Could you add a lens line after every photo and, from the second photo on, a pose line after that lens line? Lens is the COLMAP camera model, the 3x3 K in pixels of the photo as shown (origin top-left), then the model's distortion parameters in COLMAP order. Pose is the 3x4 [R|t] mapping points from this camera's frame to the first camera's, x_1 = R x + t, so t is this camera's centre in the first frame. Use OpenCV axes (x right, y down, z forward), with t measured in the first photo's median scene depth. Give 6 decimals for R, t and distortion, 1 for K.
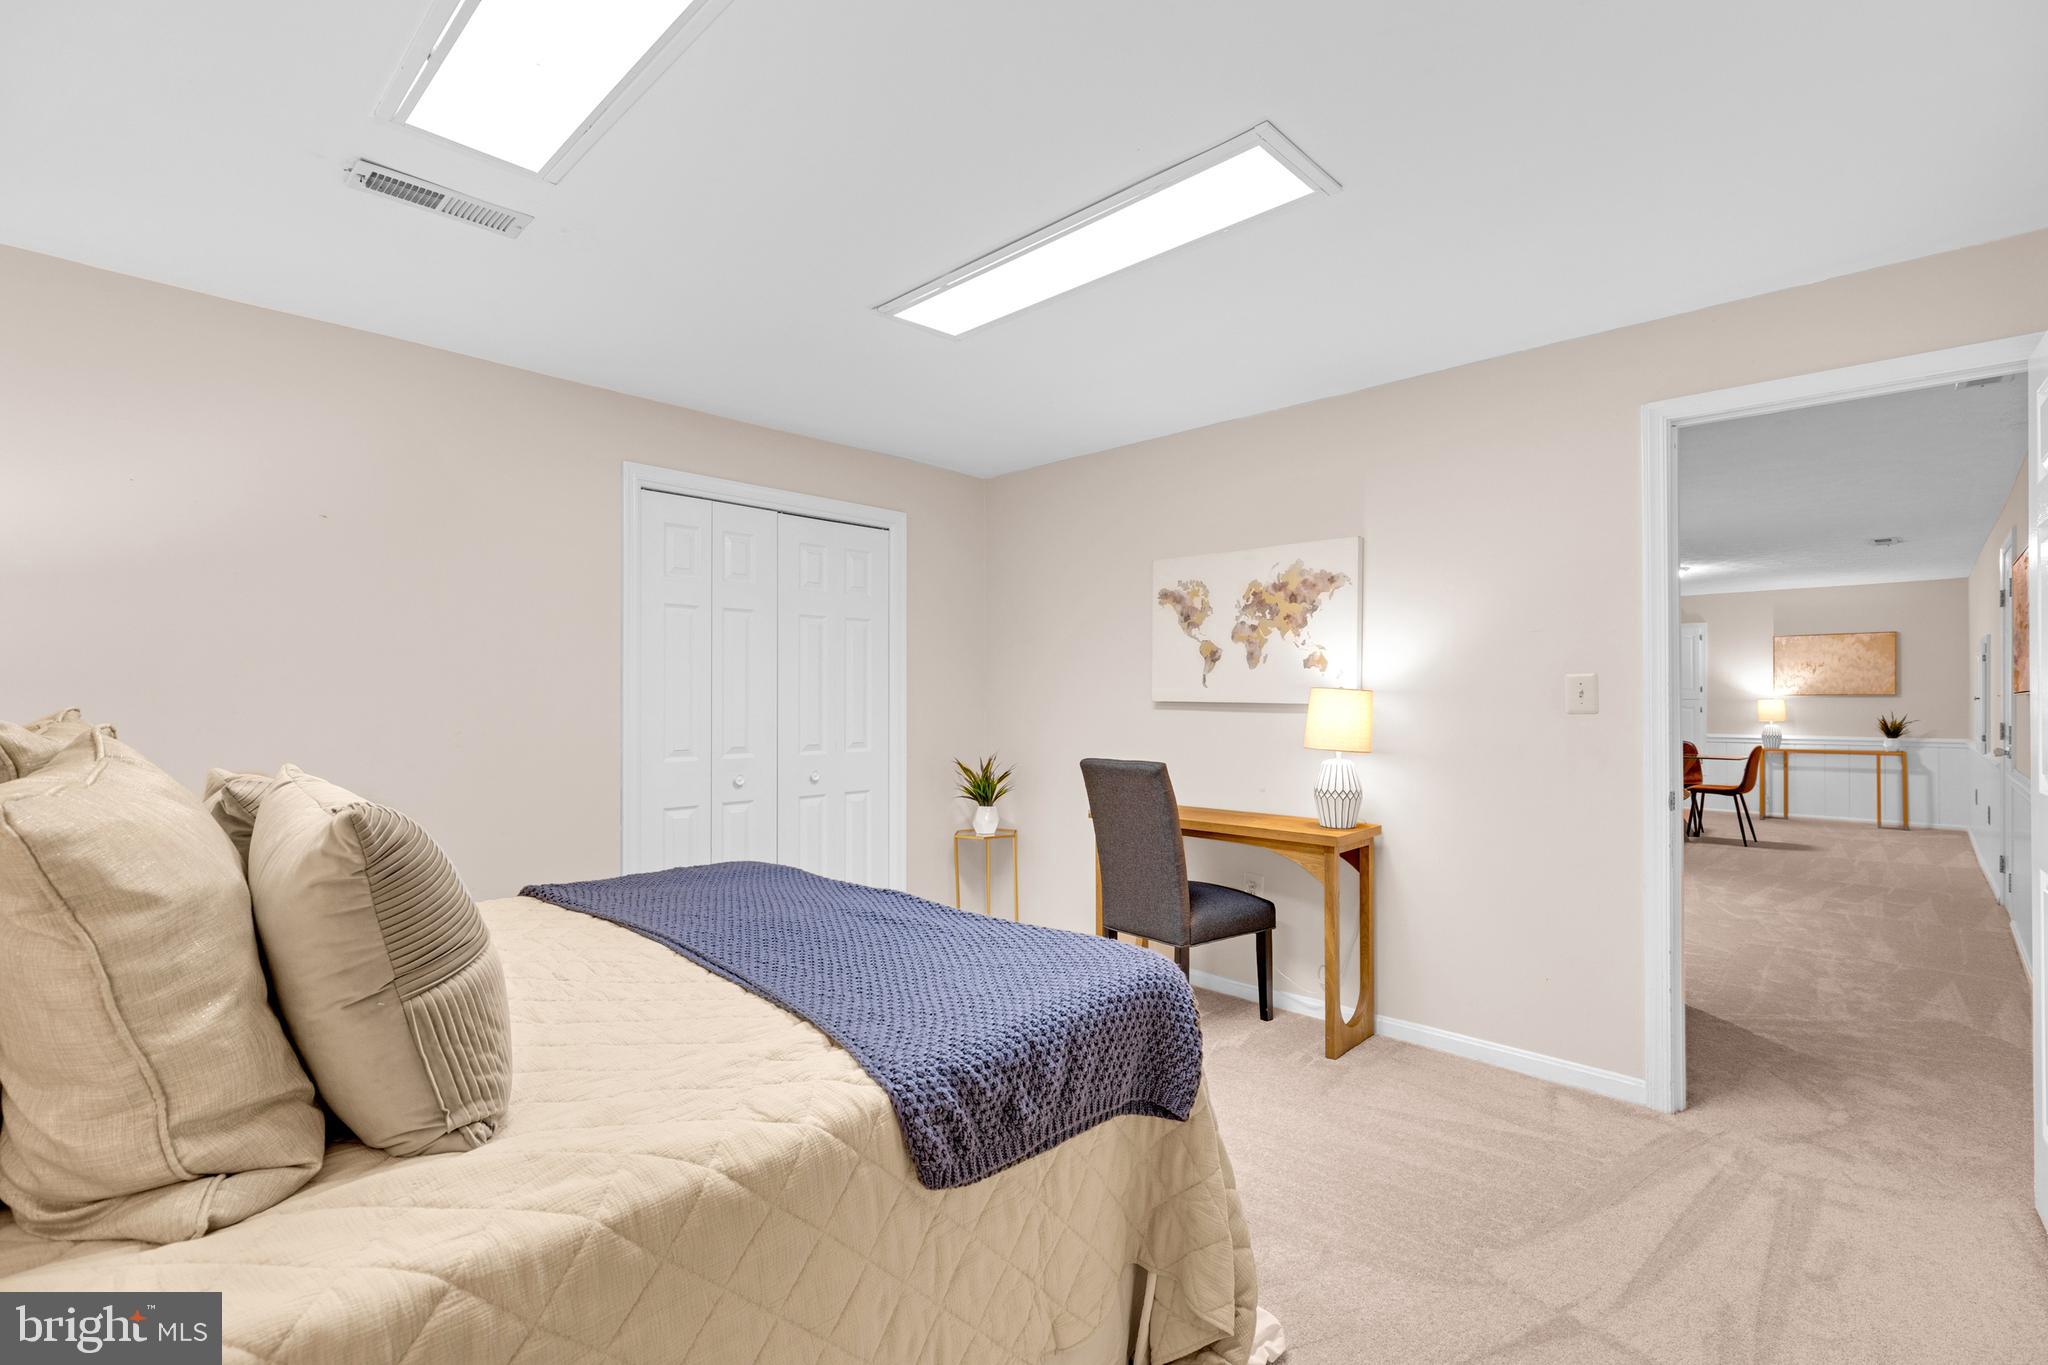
lens RADIAL K [[918.2, 0, 1026.1], [0, 918.2, 690.4], [0, 0, 1]] dist [0.000016, 0.000477]
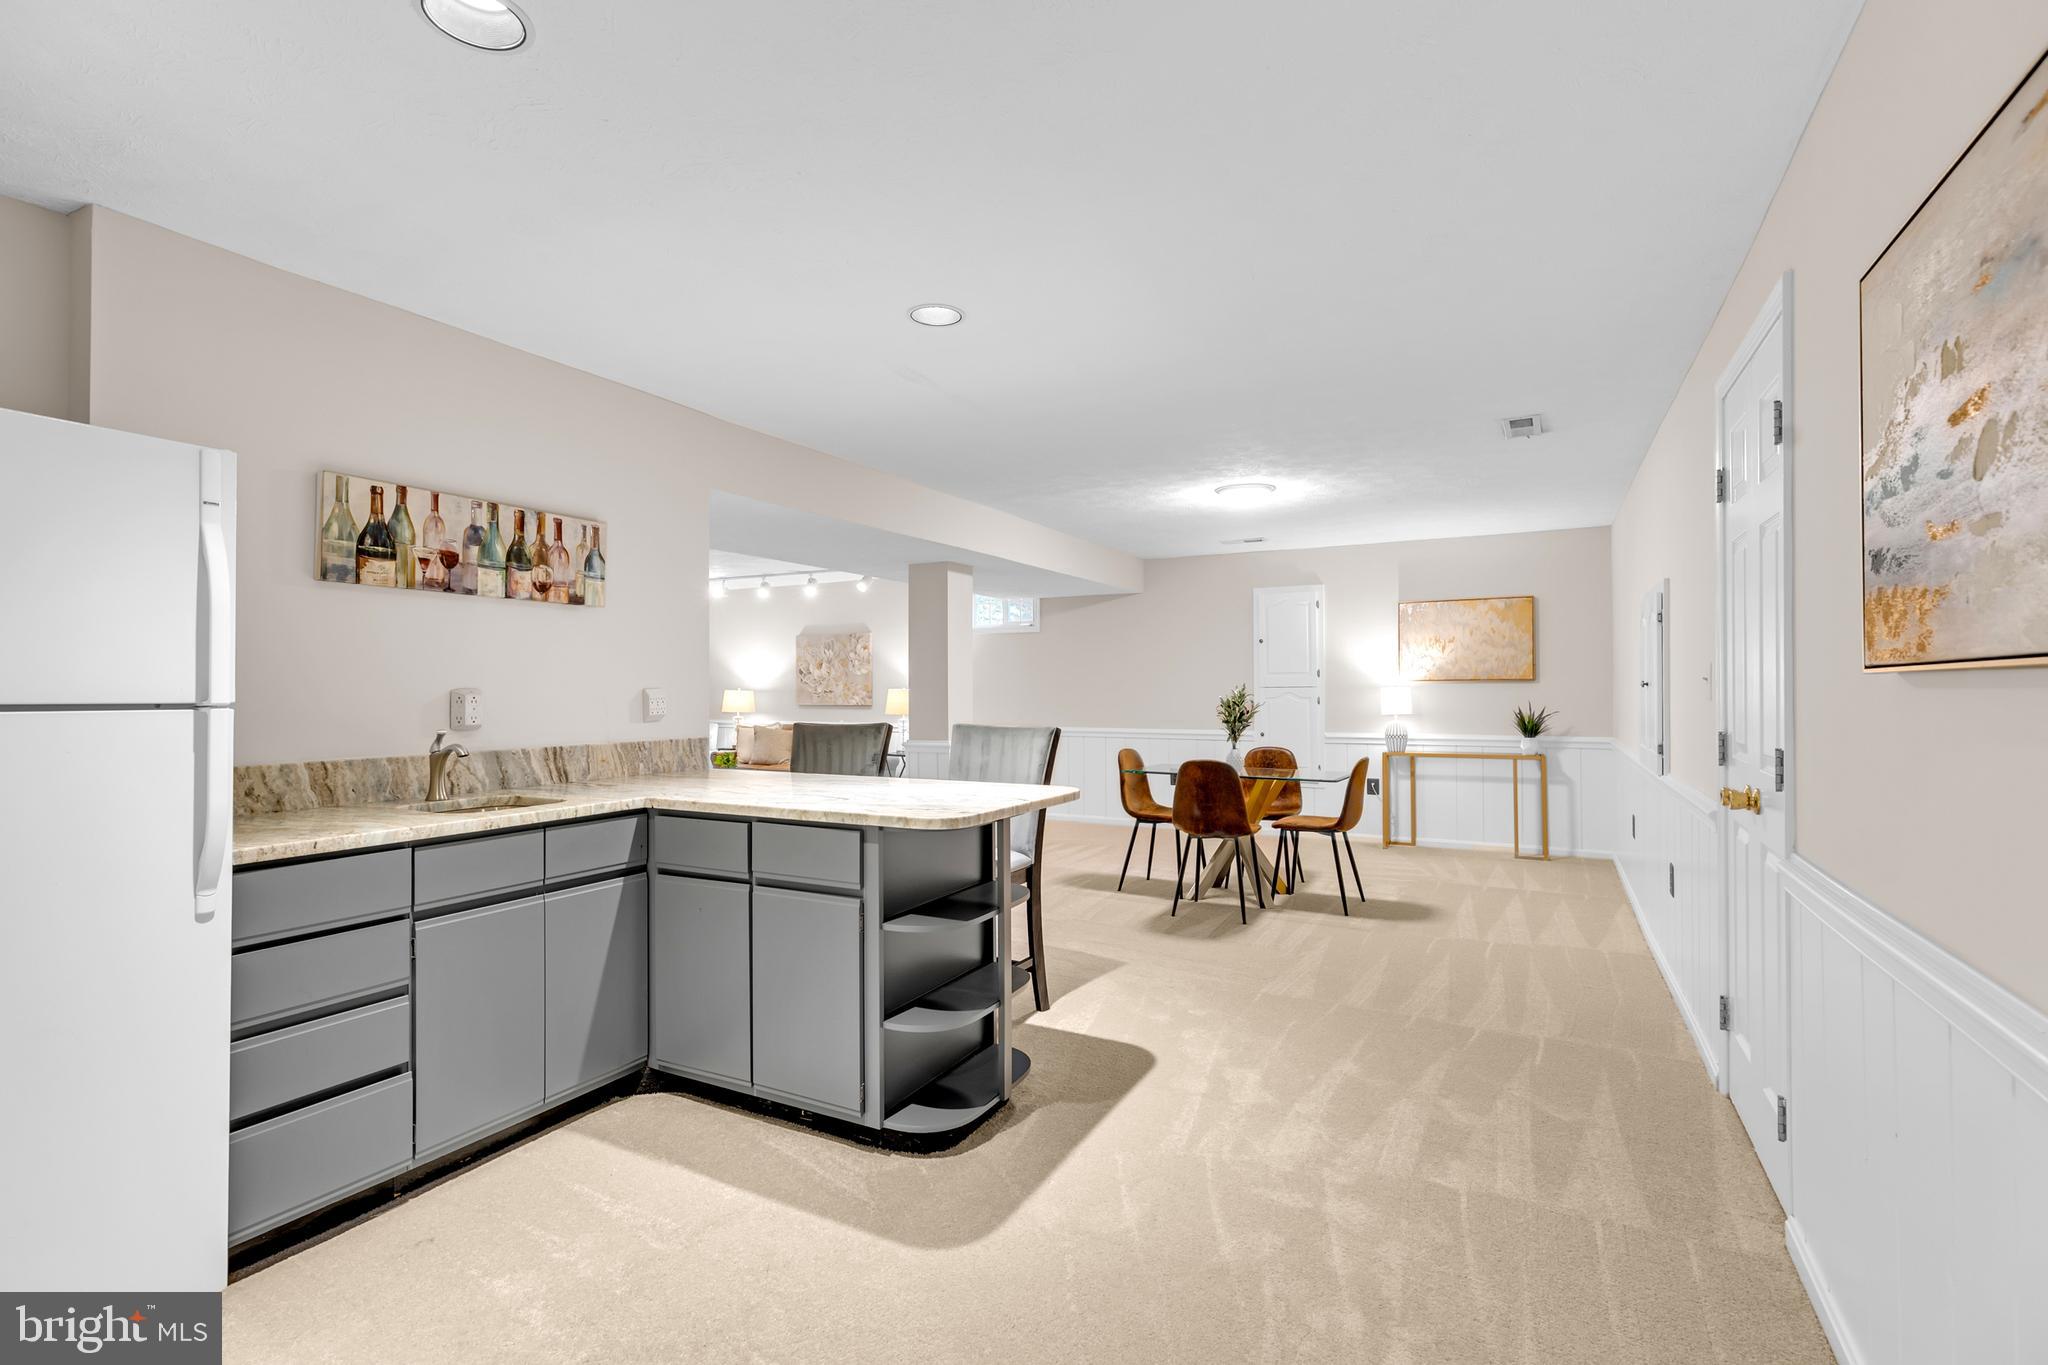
lens RADIAL K [[918.2, 0, 1026.6], [0, 918.2, 675.9], [0, 0, 1]] dist [0.000016, 0.000477]
pose [[0.965938, -0.002739, 0.258760, 0.345805], [0.003993, 0.999983, -0.004319, 0.003300], [-0.258744, 0.005205, 0.965932, 0.375224]]
